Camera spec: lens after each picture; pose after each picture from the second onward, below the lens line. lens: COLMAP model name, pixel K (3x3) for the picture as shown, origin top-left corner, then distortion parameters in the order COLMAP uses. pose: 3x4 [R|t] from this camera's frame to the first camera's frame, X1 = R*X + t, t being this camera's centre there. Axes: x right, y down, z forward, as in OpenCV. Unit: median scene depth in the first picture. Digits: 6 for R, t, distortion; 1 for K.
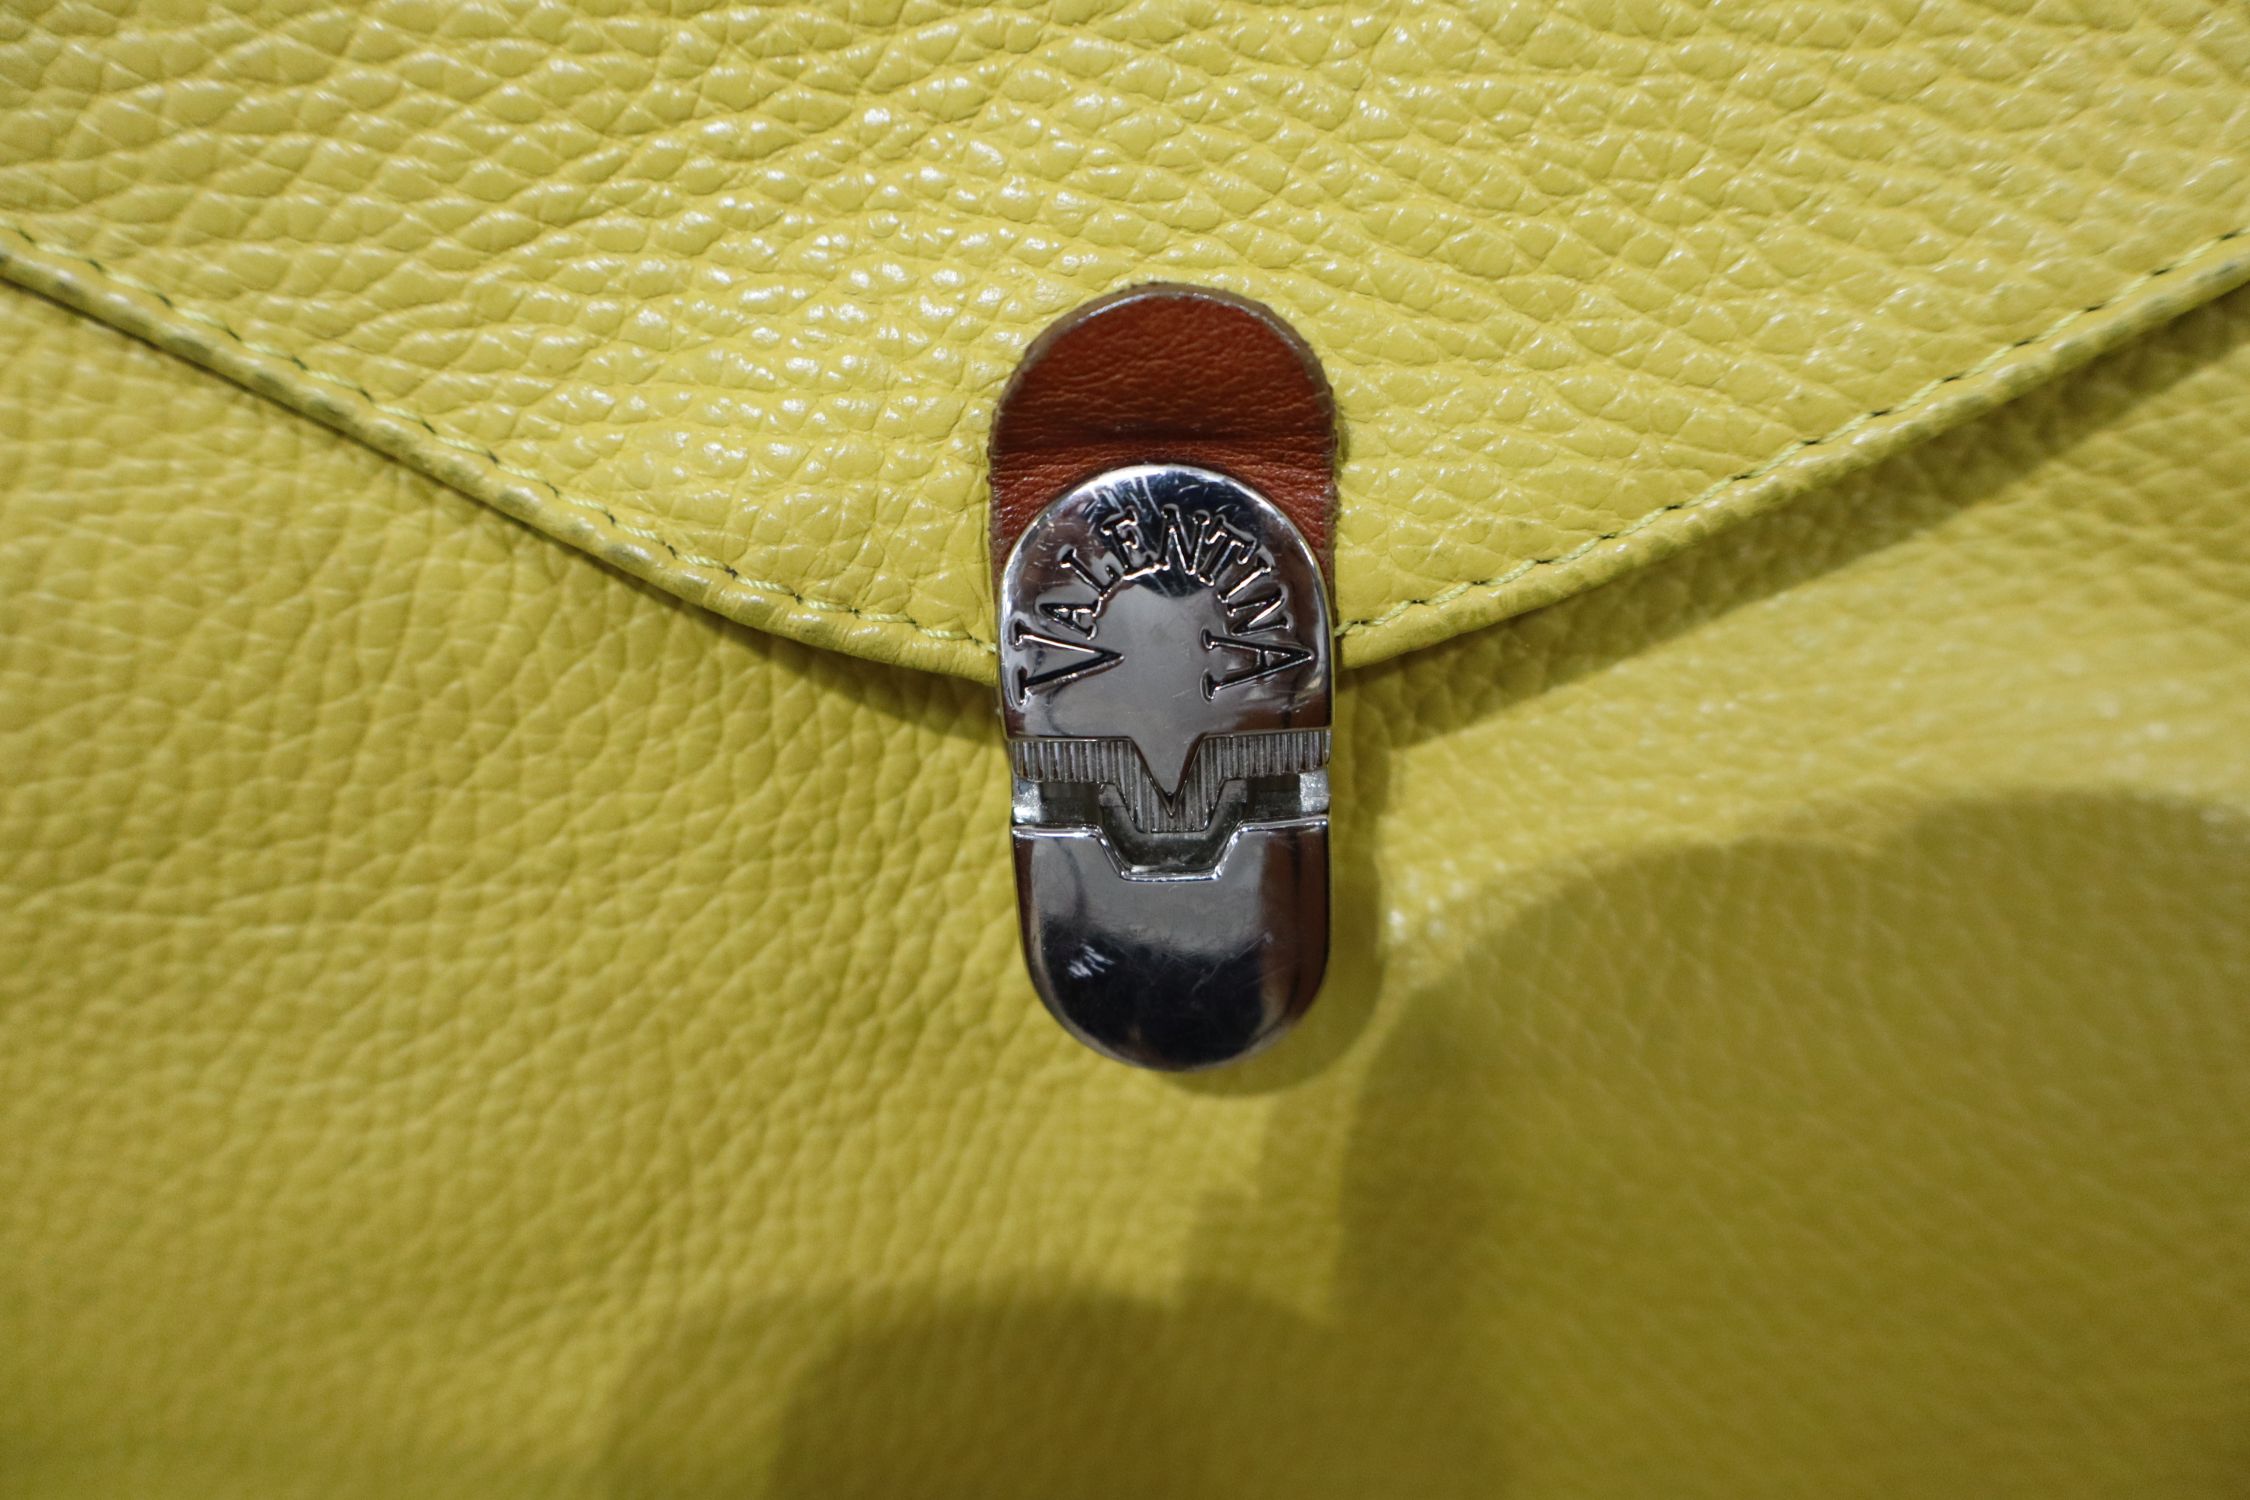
lens RADIAL K [[1994.9, 0, 1120.4], [0, 1994.9, 733.8], [0, 0, 1]] dist [0.019564, 0.022595]
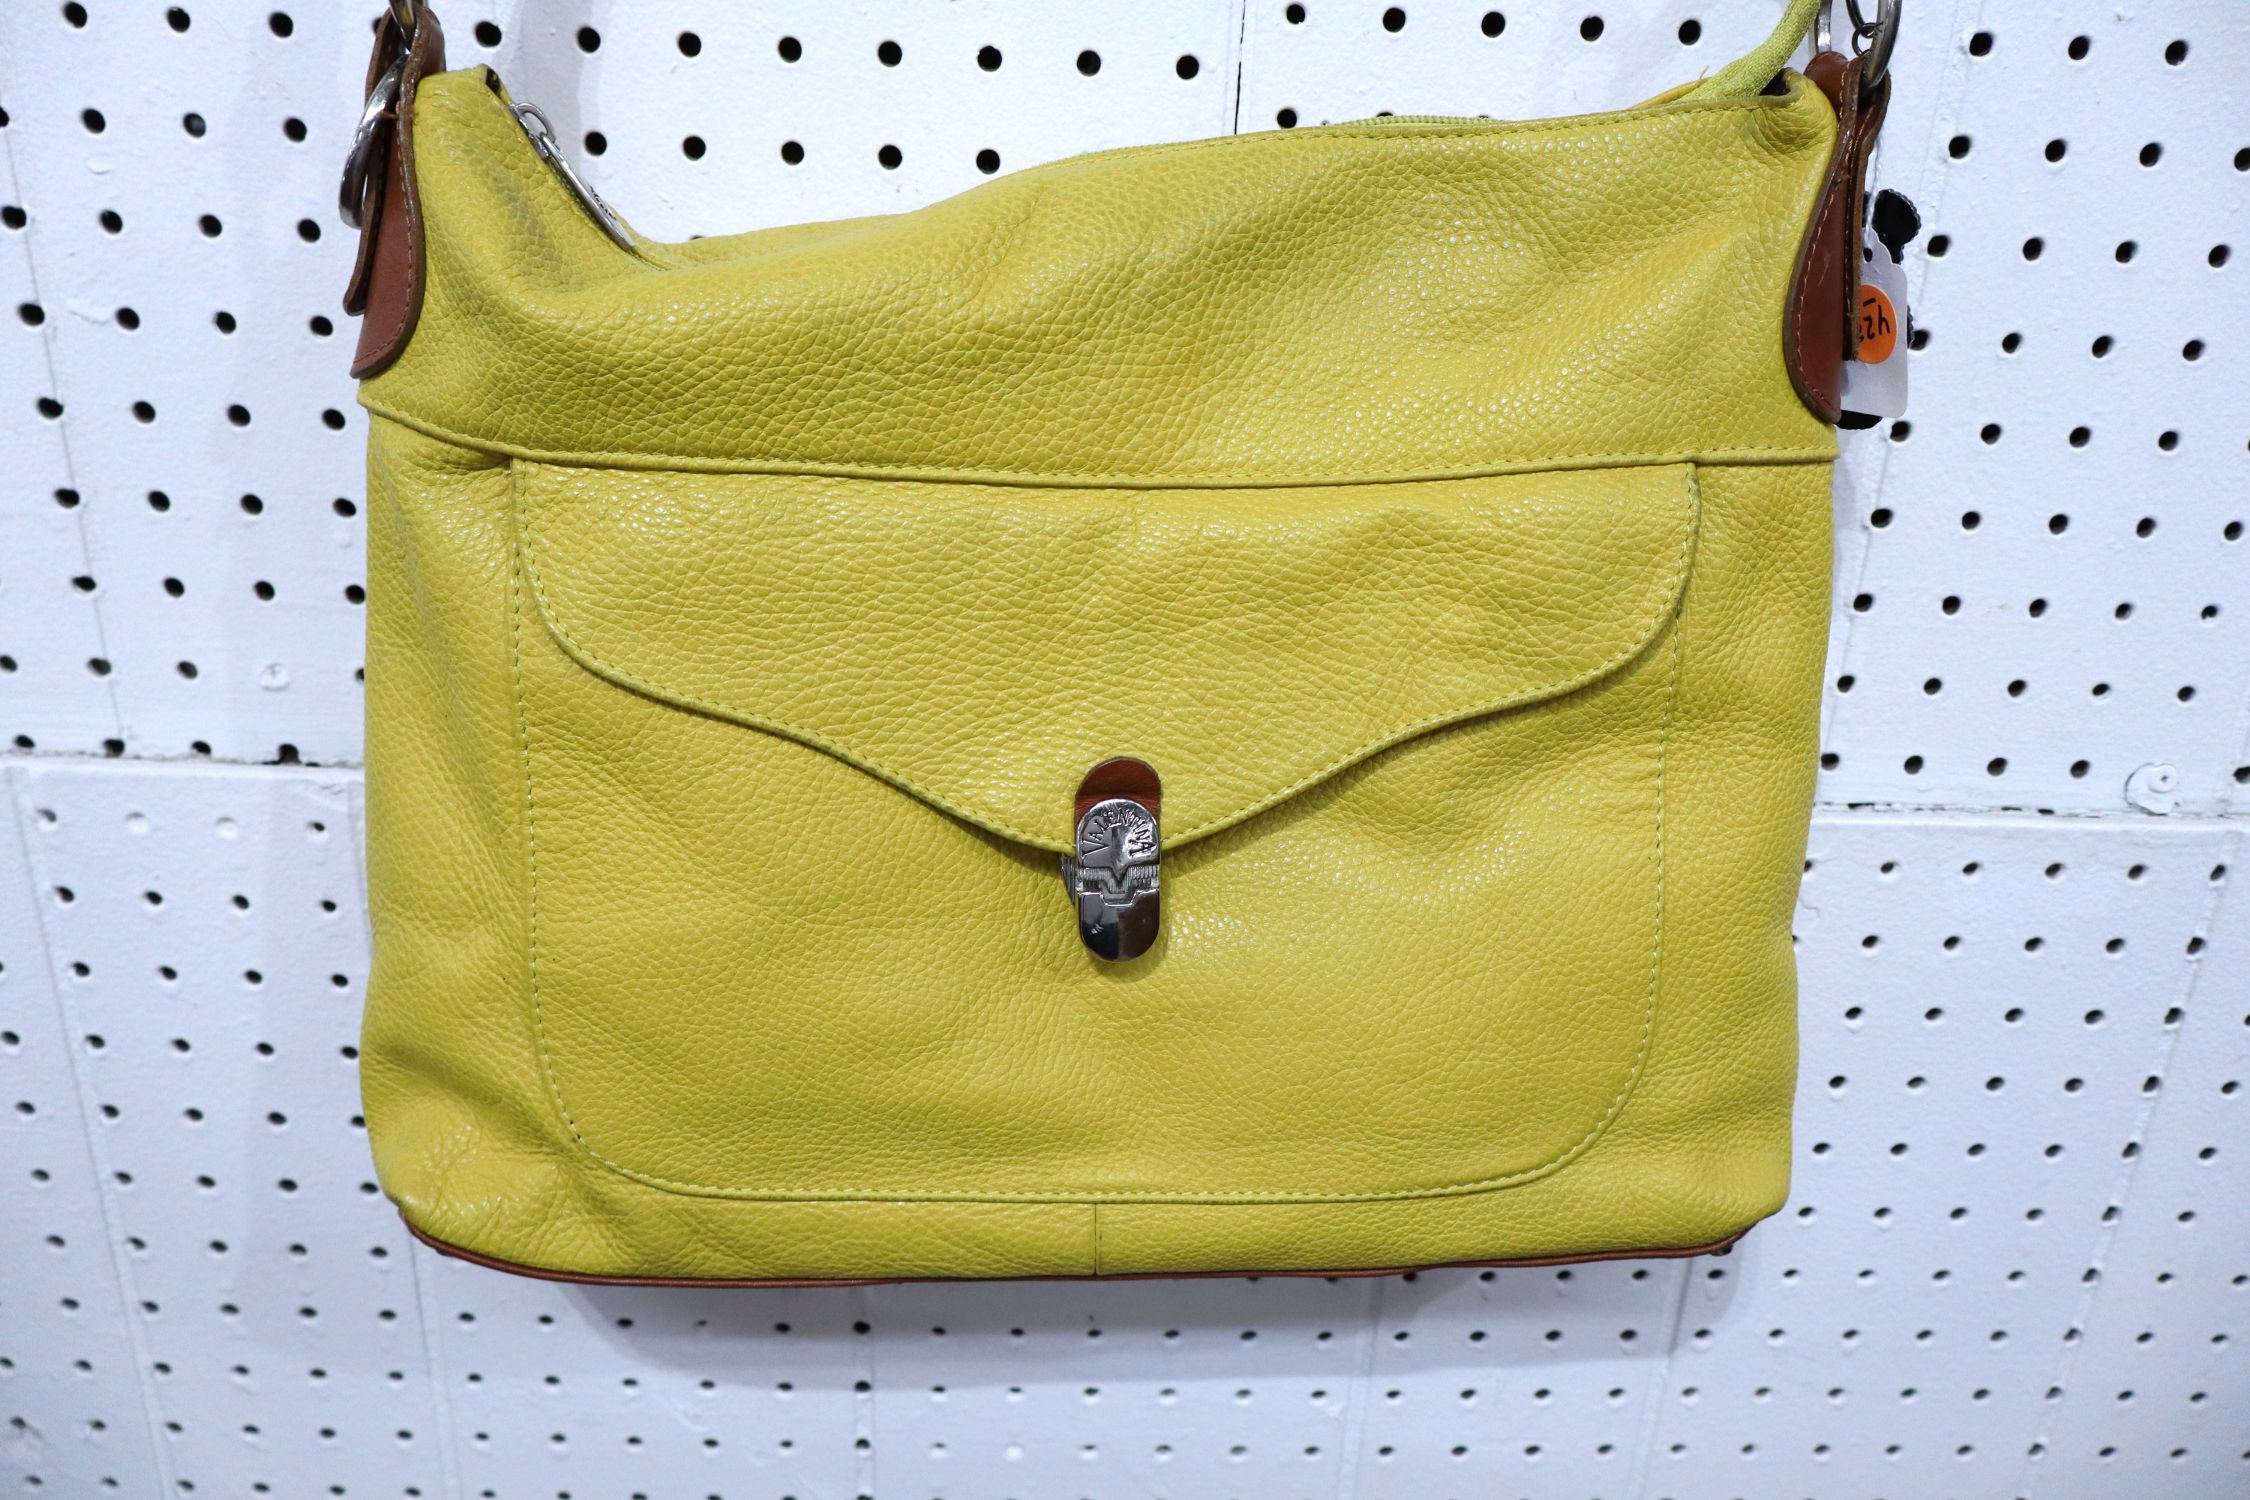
lens RADIAL K [[1994.9, 0, 1102.5], [0, 1994.9, 757.6], [0, 0, 1]] dist [0.019564, 0.022595]
pose [[0.989628, 0.003241, 0.143614, -0.575407], [0.019582, 0.987370, -0.157217, 0.407443], [-0.142310, 0.158398, 0.977066, -2.883657]]
